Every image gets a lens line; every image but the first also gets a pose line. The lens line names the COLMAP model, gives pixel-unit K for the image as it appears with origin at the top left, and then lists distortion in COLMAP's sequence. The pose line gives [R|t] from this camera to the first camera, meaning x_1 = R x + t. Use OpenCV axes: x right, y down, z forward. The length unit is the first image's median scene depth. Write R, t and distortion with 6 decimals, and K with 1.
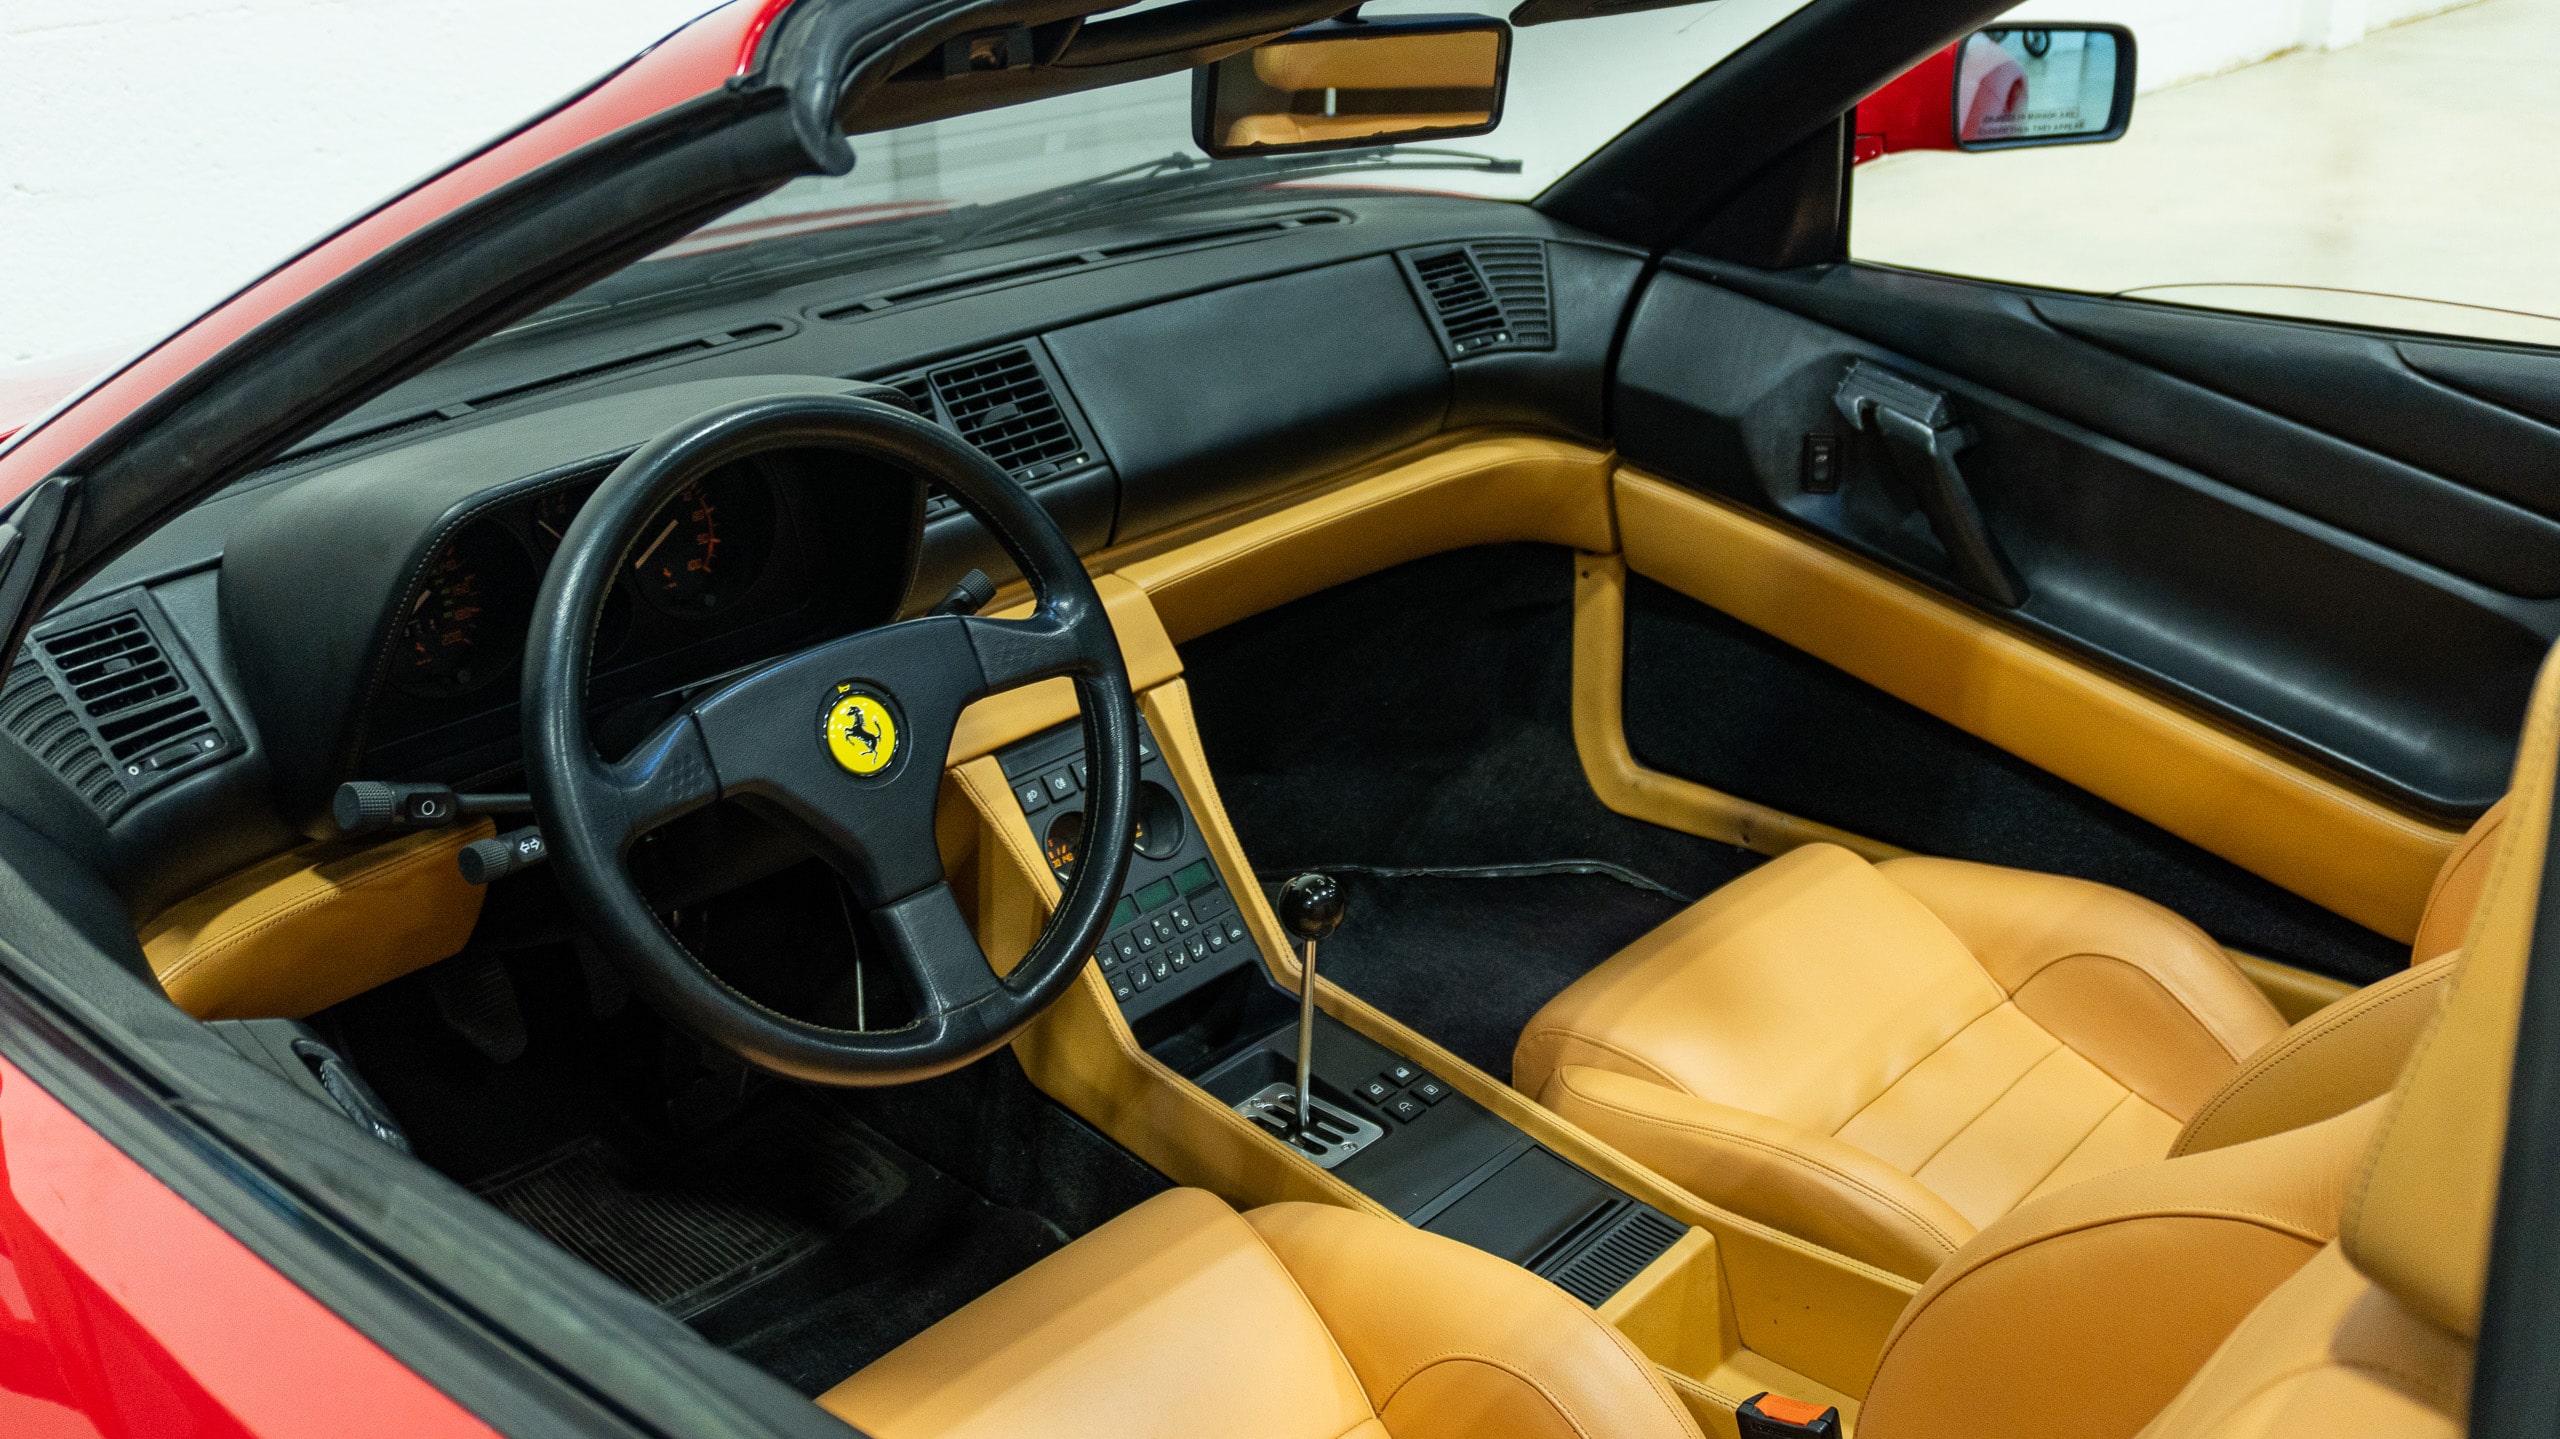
lens RADIAL K [[2409.6, 0, 1278.0], [0, 2409.6, 698.1], [0, 0, 1]] dist [-0.011308, -0.004784]
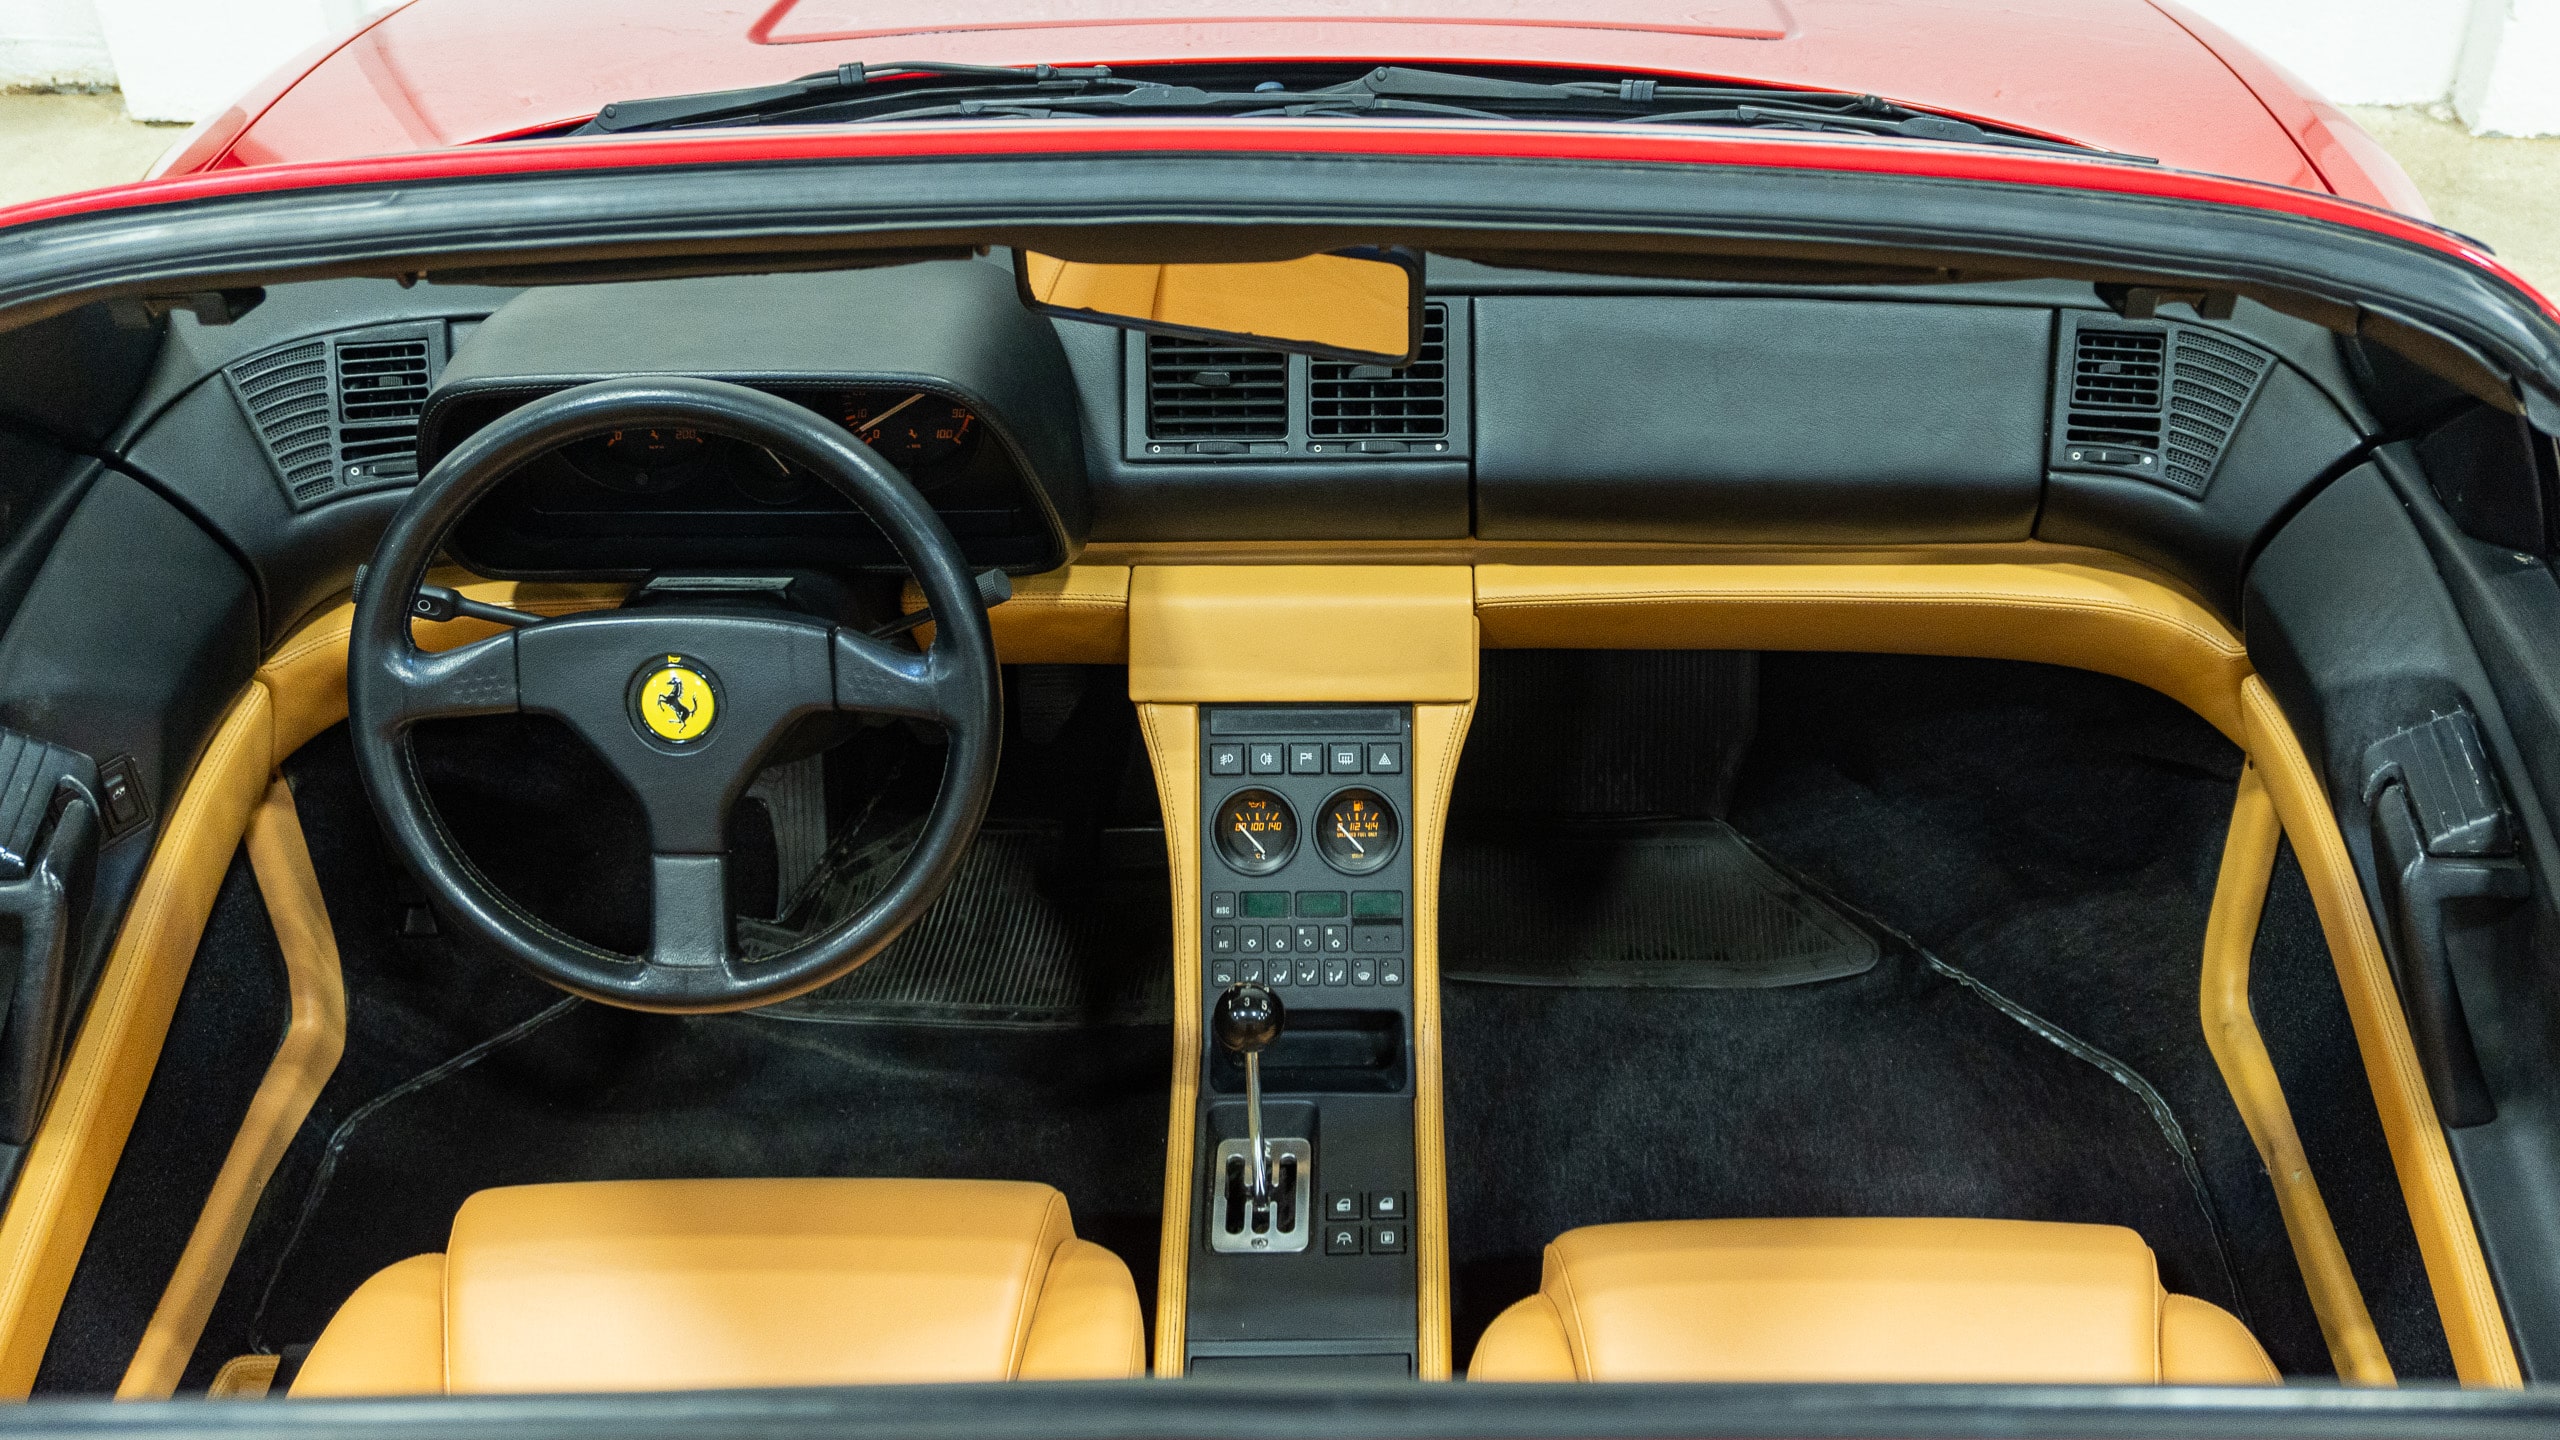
lens RADIAL K [[2611.5, 0, 1443.7], [0, 2611.5, 715.2], [0, 0, 1]] dist [-0.015547, -0.019990]
pose [[0.686765, 0.451247, -0.569851, 0.489983], [-0.295131, 0.889546, 0.348721, -0.327803], [0.664268, -0.071308, 0.744086, 0.238399]]
